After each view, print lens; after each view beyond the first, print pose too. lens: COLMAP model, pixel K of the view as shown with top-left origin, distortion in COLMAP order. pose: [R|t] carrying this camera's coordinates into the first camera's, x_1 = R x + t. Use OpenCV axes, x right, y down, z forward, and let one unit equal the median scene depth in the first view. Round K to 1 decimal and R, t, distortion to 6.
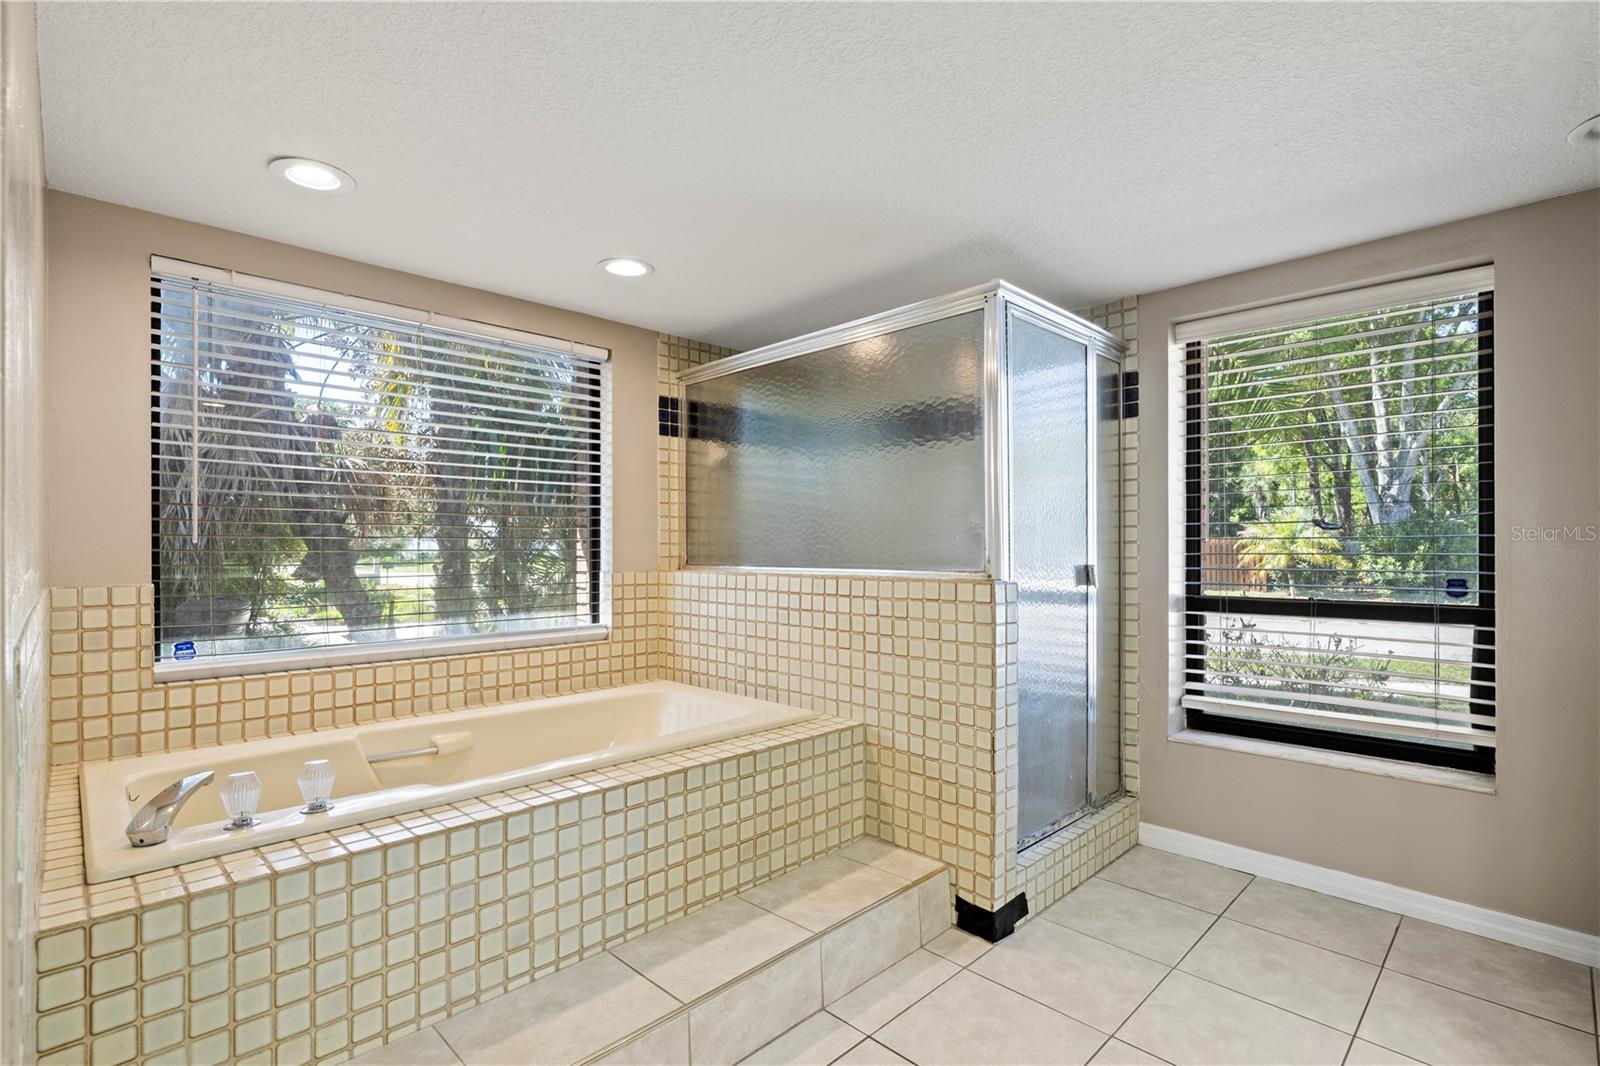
lens RADIAL K [[754.7, 0, 797.5], [0, 754.7, 545.6], [0, 0, 1]] dist [-0.007258, 0.001284]
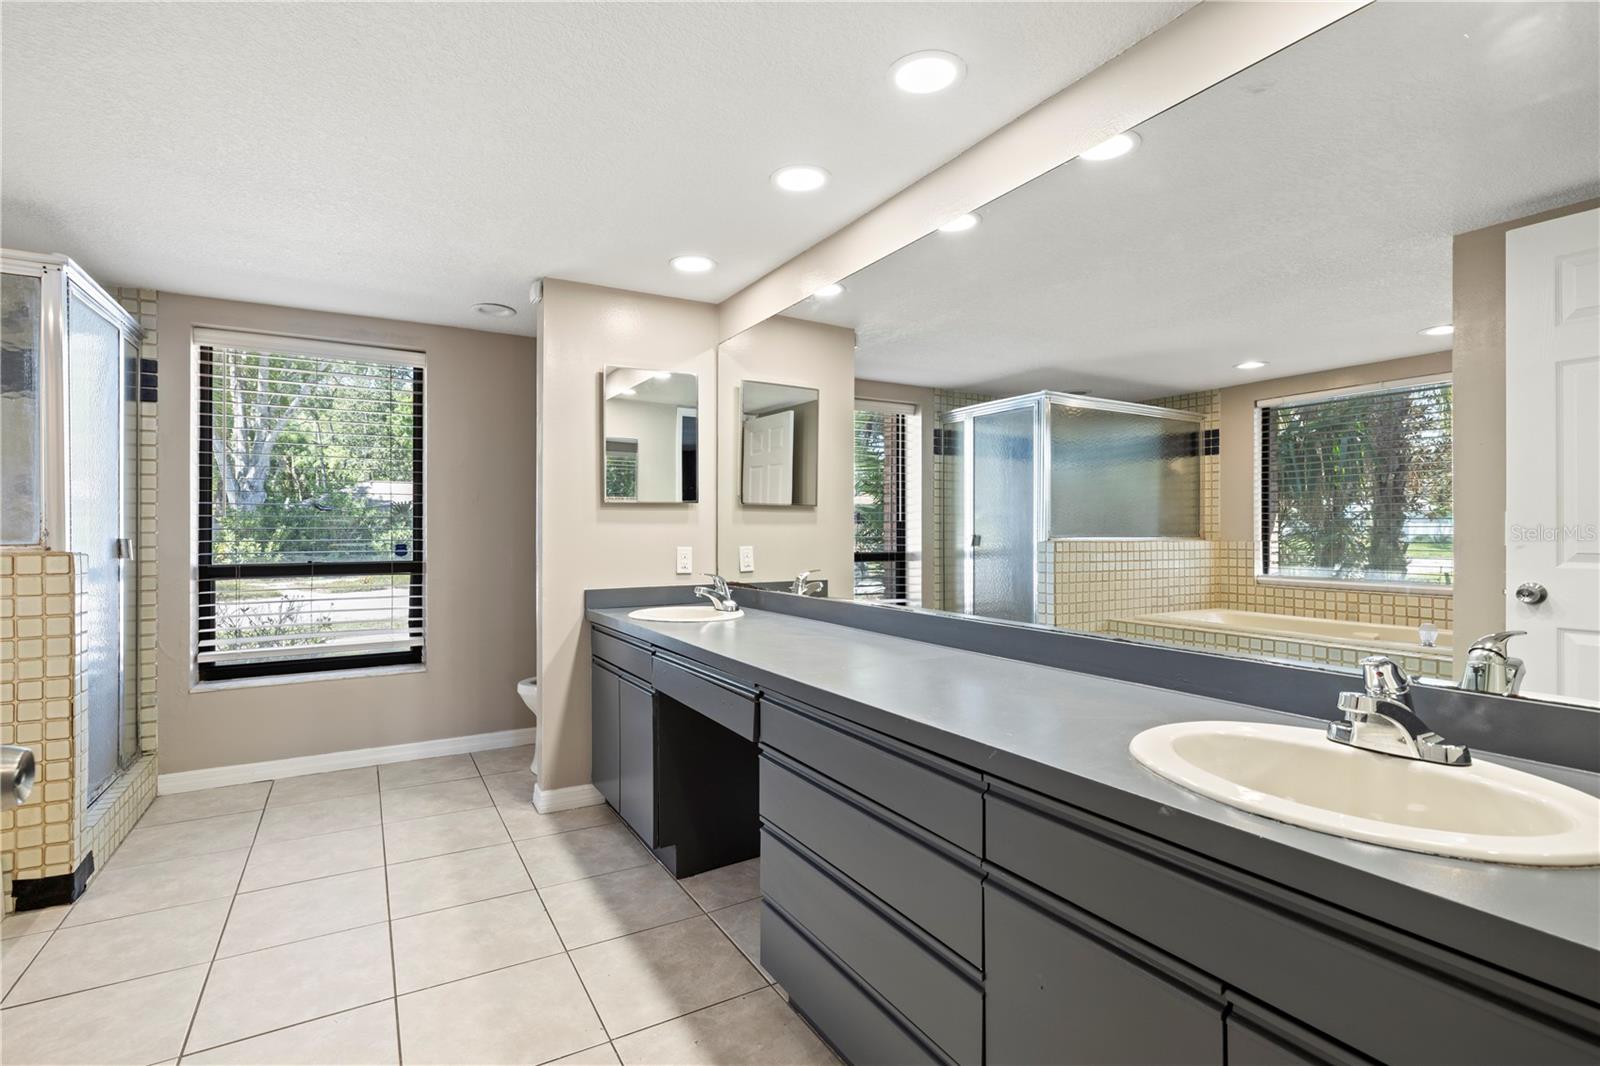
lens RADIAL K [[754.7, 0, 800.9], [0, 754.7, 536.8], [0, 0, 1]] dist [-0.007258, 0.001284]
pose [[0.243704, -0.007713, 0.969819, -0.458671], [-0.001897, 0.999963, 0.008429, 0.014231], [-0.969848, -0.003894, 0.243681, -0.203398]]
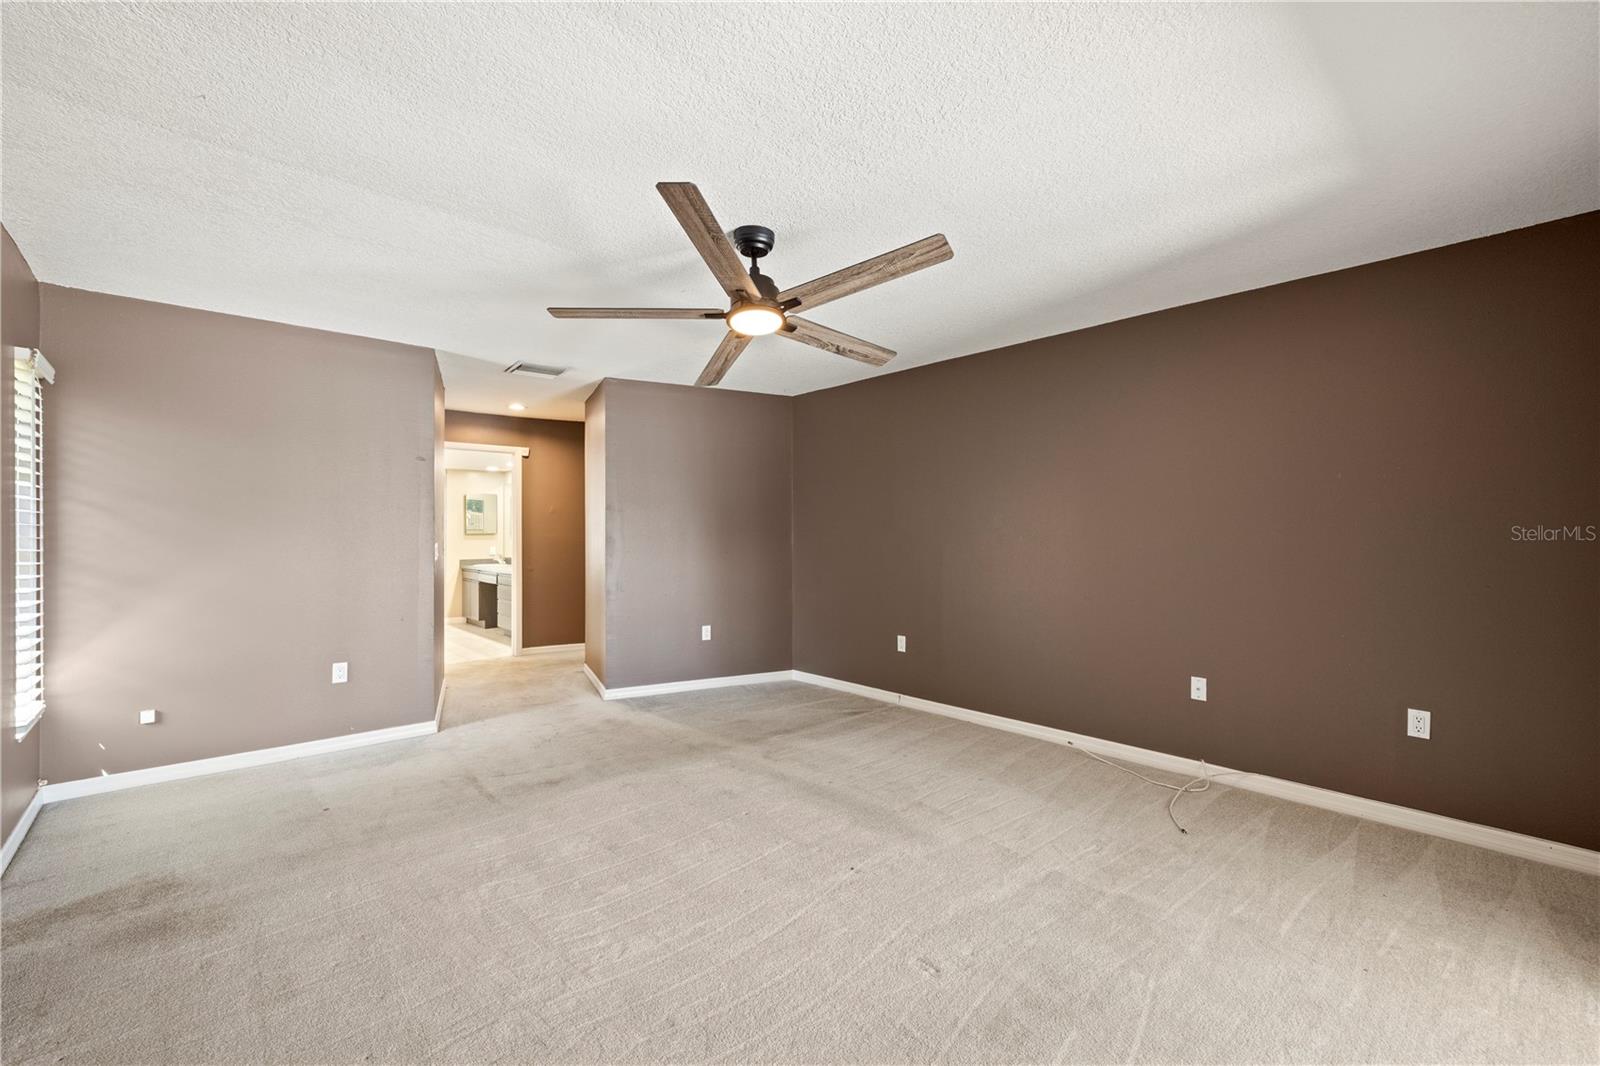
lens RADIAL K [[675.9, 0, 803.3], [0, 675.9, 539.7], [0, 0, 1]] dist [0.002659, 0.001483]
pose [[0.045027, 0.017427, 0.998834, -2.013168], [0.006447, 0.999822, -0.017735, 0.052929], [-0.998965, 0.007238, 0.044906, -1.072616]]
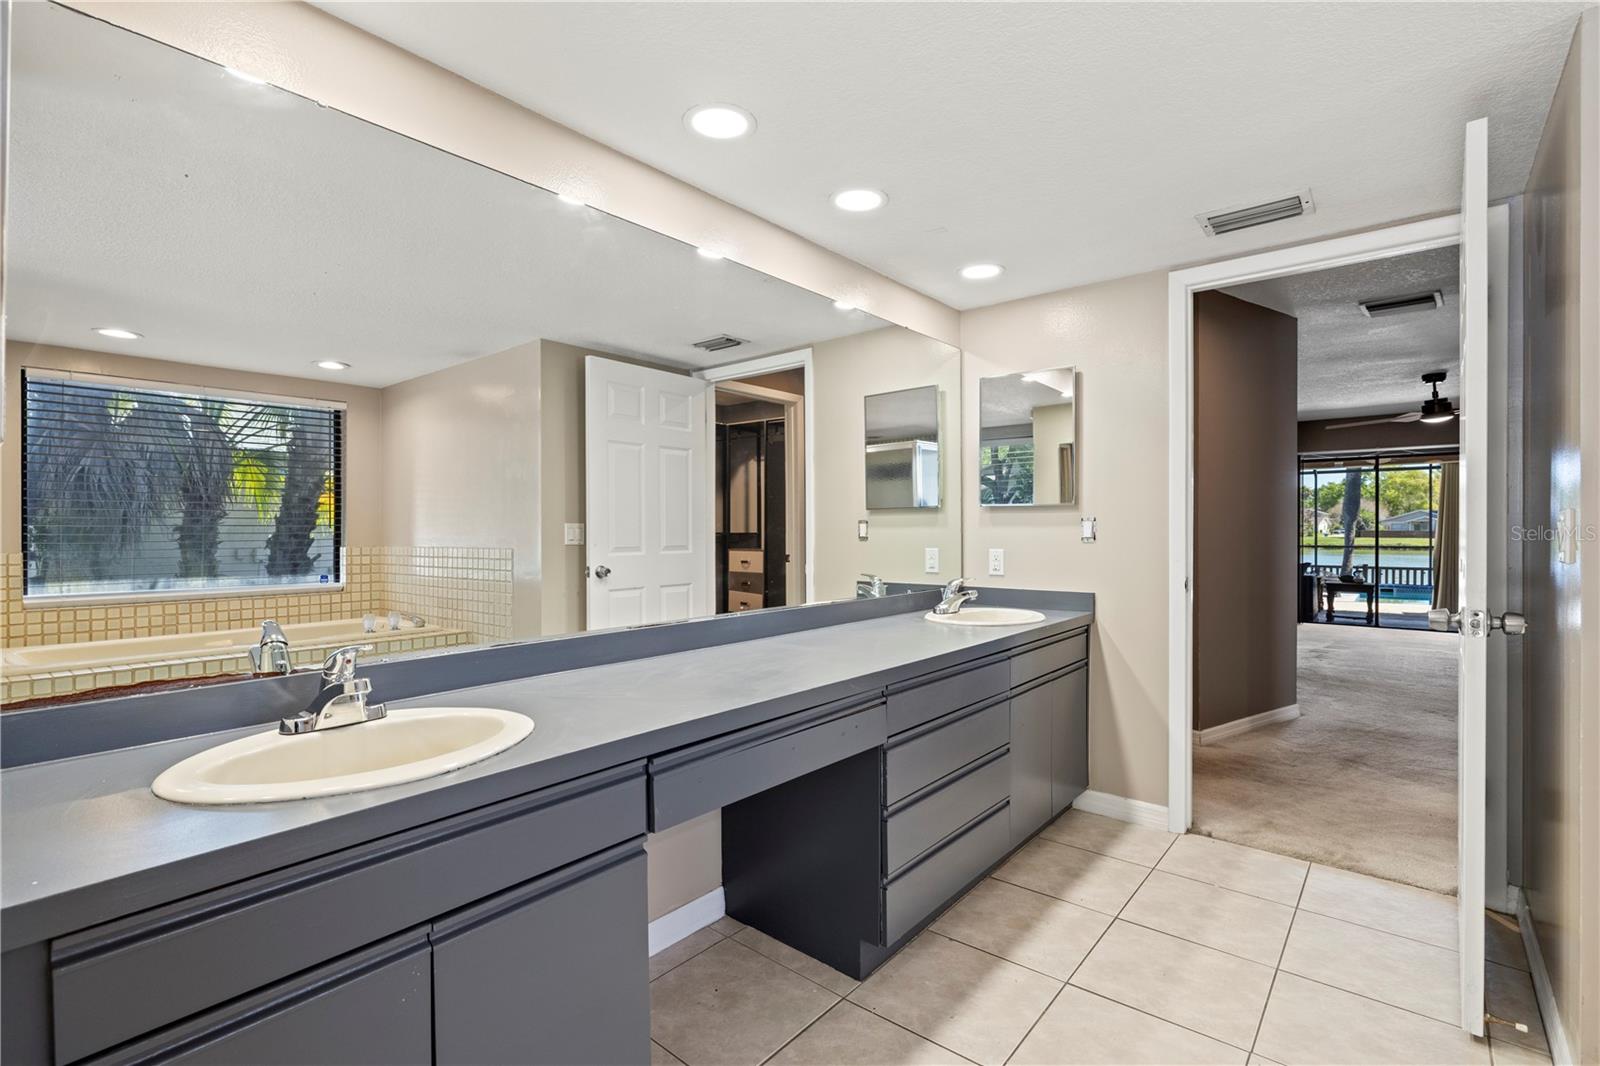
lens RADIAL K [[745.4, 0, 792.5], [0, 745.4, 533.7], [0, 0, 1]] dist [-0.009187, 0.001756]
pose [[-0.994887, 0.008006, -0.100674, 0.451810], [0.007554, 0.999960, 0.004879, 0.005753], [0.100709, 0.004093, -0.994907, 0.798180]]
